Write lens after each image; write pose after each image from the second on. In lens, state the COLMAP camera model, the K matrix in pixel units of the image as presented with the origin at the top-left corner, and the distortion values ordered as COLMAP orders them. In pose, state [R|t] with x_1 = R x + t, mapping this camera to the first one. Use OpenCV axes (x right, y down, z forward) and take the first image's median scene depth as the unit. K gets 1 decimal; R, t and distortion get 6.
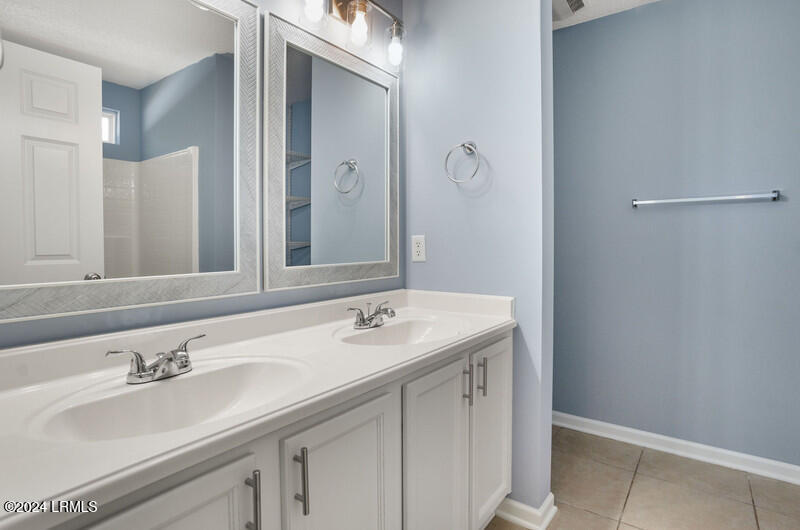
lens RADIAL K [[419.5, 0, 400.4], [0, 419.5, 256.7], [0, 0, 1]] dist [-0.077060, 0.042778]
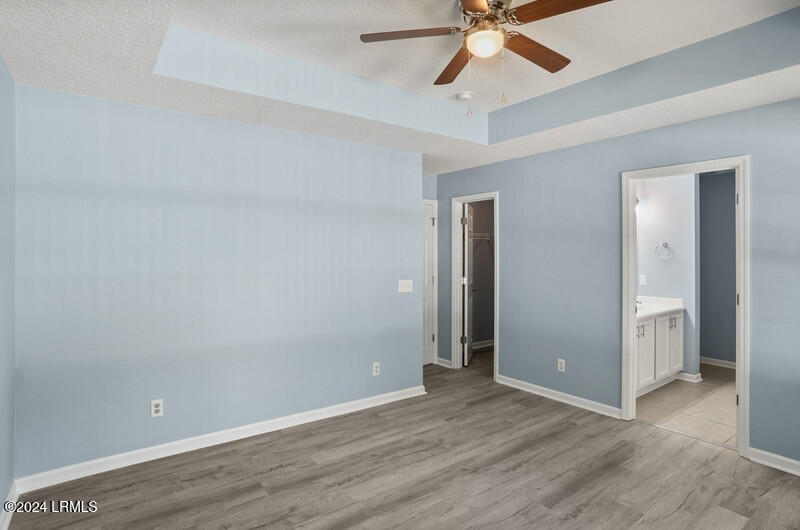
lens RADIAL K [[419.5, 0, 400.4], [0, 419.5, 256.7], [0, 0, 1]] dist [-0.077060, 0.042778]
pose [[0.959942, 0.007019, -0.280109, -0.794933], [-0.015290, 0.999509, -0.027352, -0.083704], [0.279780, 0.030539, 0.959578, -2.188189]]
